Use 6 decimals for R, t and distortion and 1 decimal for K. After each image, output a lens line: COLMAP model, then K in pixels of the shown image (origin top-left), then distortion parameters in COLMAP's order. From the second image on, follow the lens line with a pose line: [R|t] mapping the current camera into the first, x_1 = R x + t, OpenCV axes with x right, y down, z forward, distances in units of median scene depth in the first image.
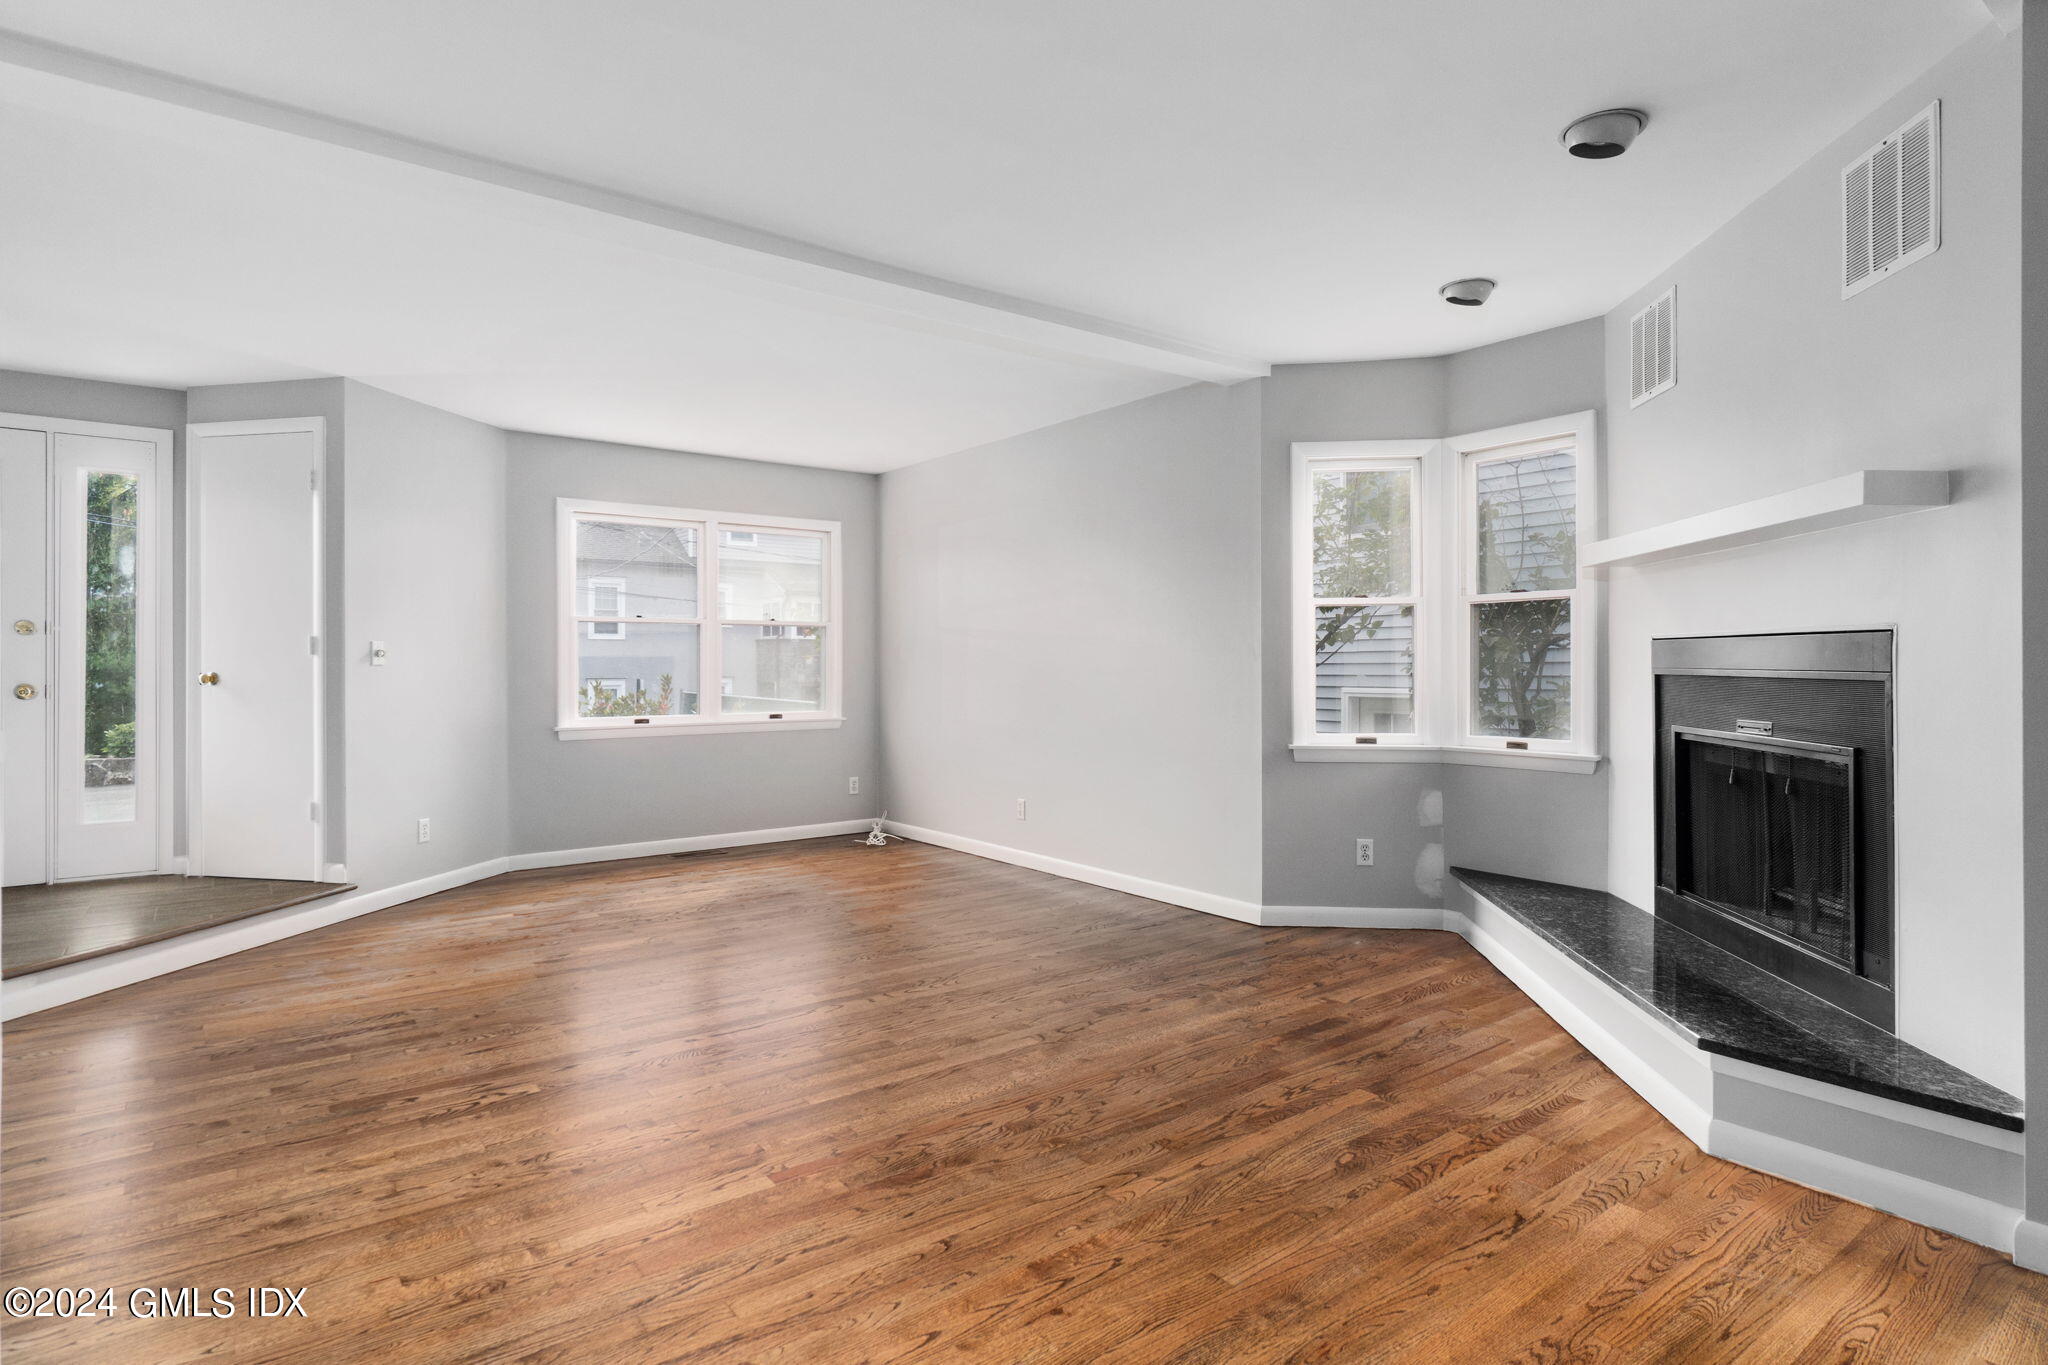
lens RADIAL K [[1070.5, 0, 1018.6], [0, 1070.5, 645.1], [0, 0, 1]] dist [0.000558, -0.000634]
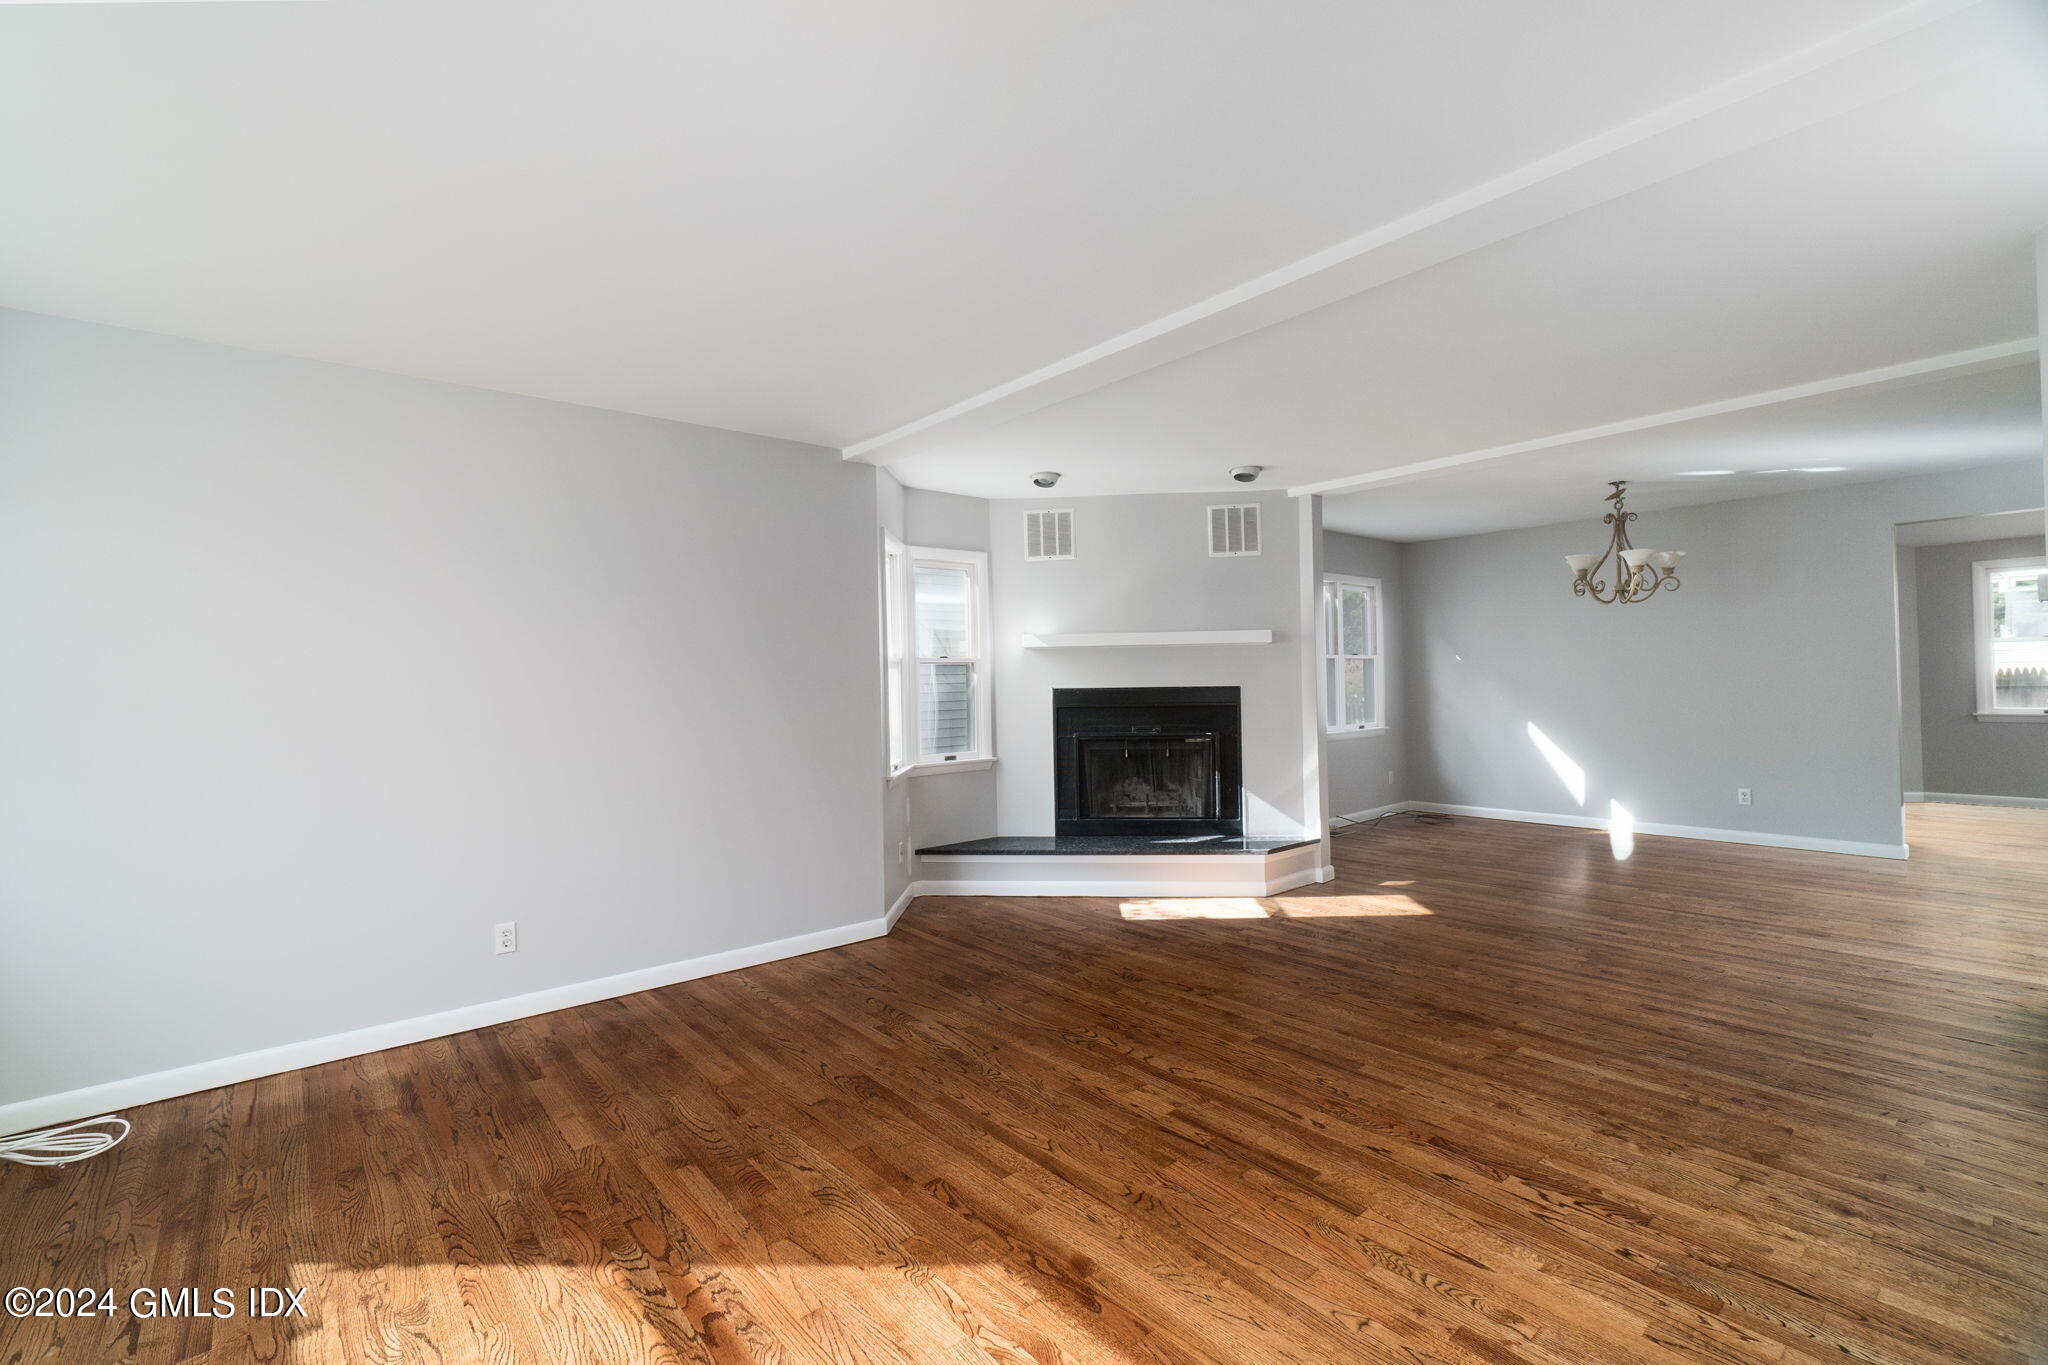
lens RADIAL K [[869.1, 0, 1022.9], [0, 869.1, 653.9], [0, 0, 1]] dist [0.002229, 0.000568]
pose [[-0.049638, 0.030290, 0.998308, -0.806407], [0.001278, 0.999541, -0.030264, -0.017750], [-0.998766, -0.000227, -0.049654, 0.978109]]
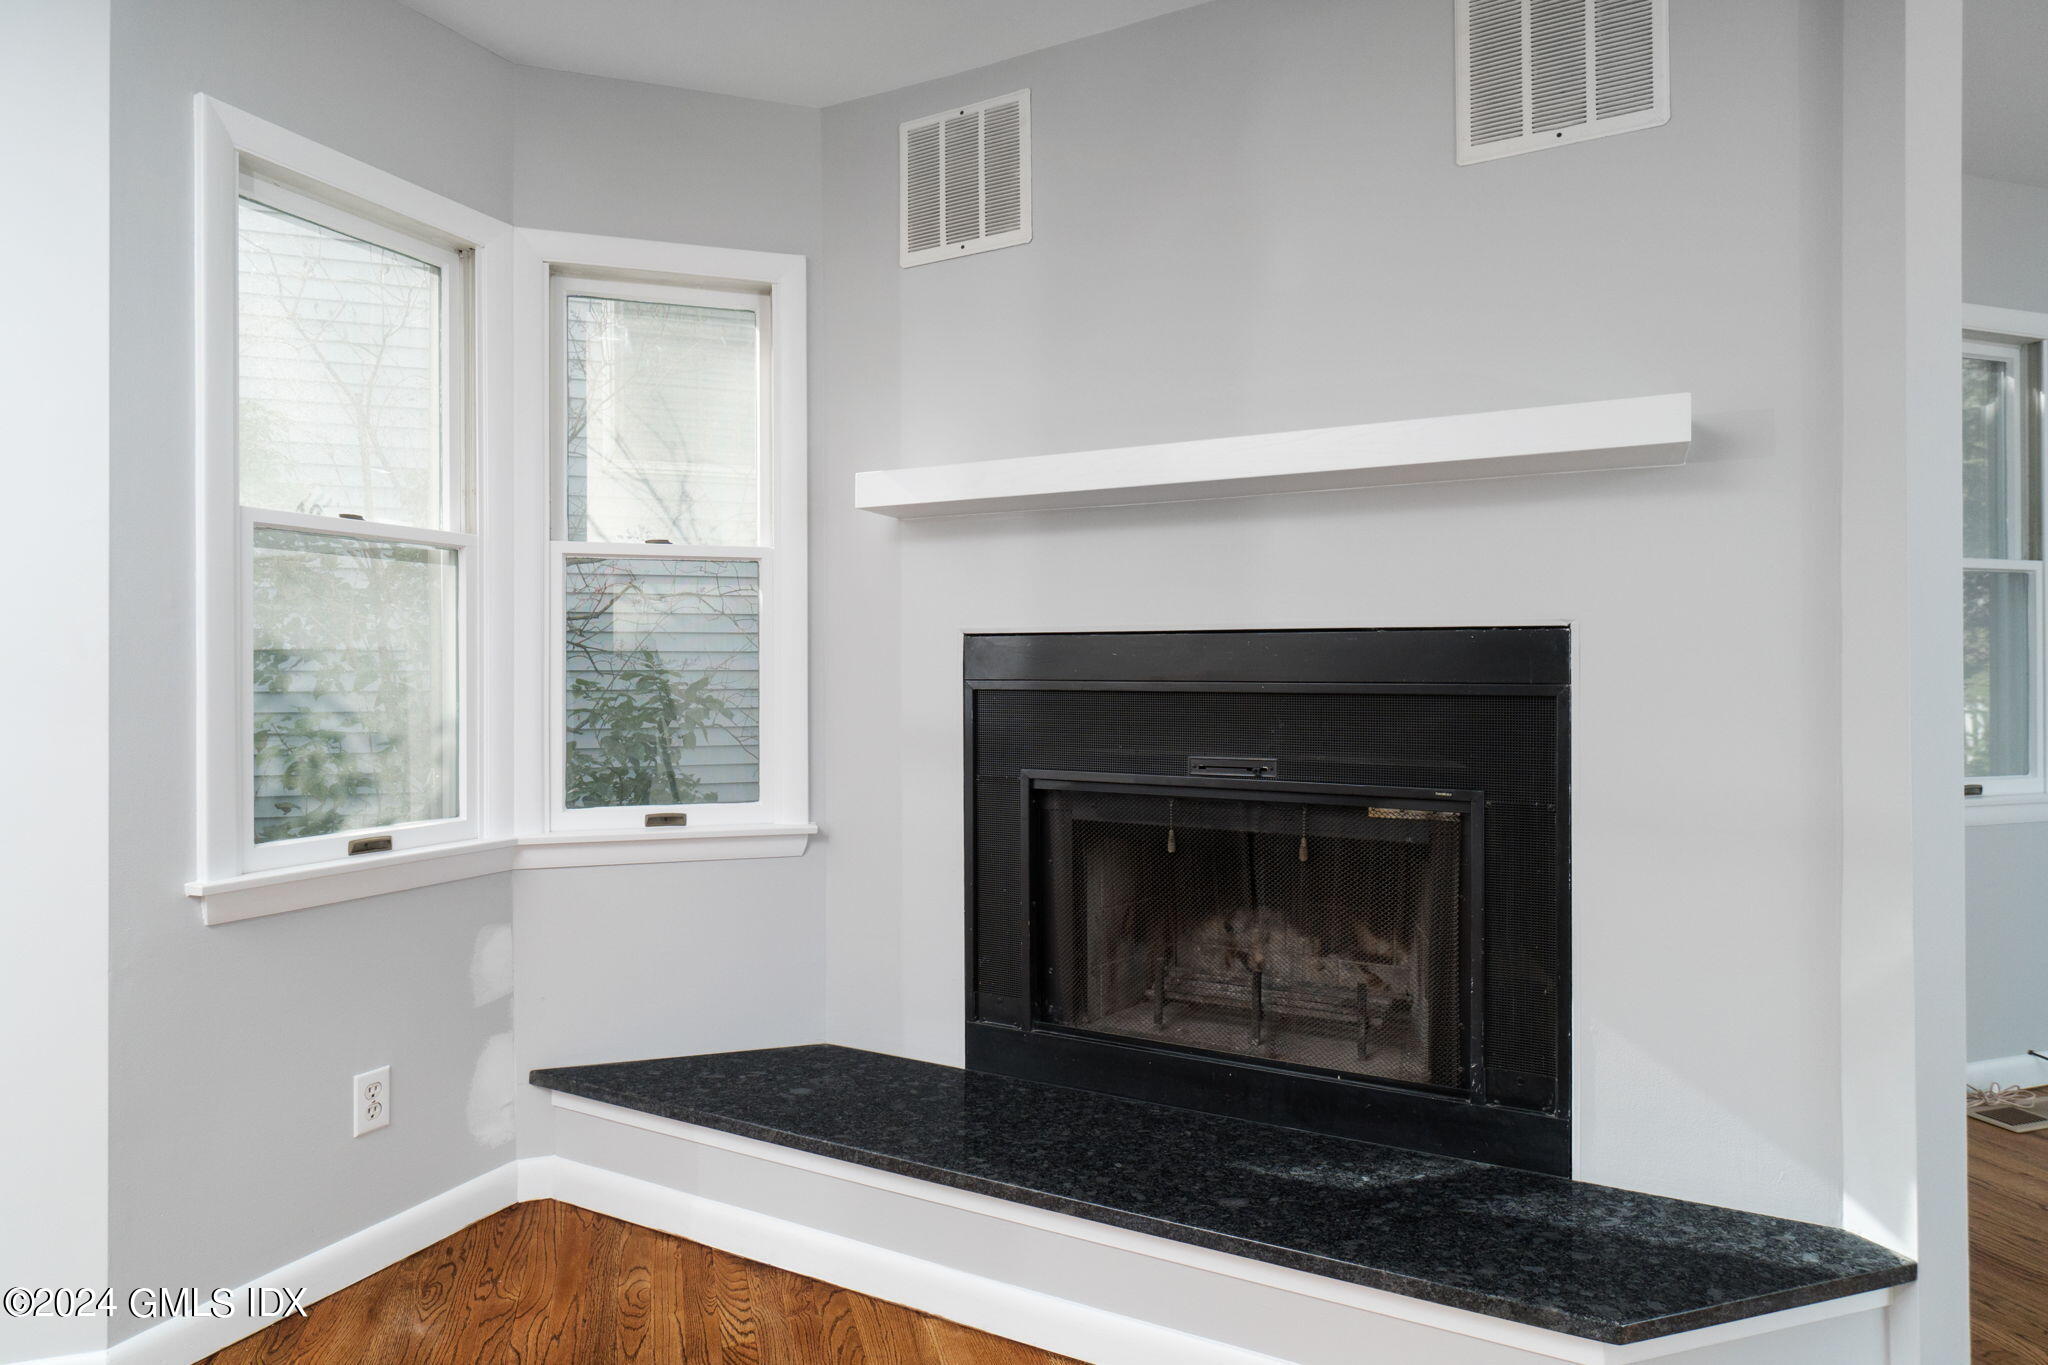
lens RADIAL K [[1130.8, 0, 1019.7], [0, 1130.8, 663.8], [0, 0, 1]] dist [-0.002755, -0.000656]
pose [[0.343706, 0.009052, 0.939034, -0.024049], [-0.015616, 0.999870, -0.003923, 0.012202], [-0.938948, -0.013315, 0.343803, 0.639355]]
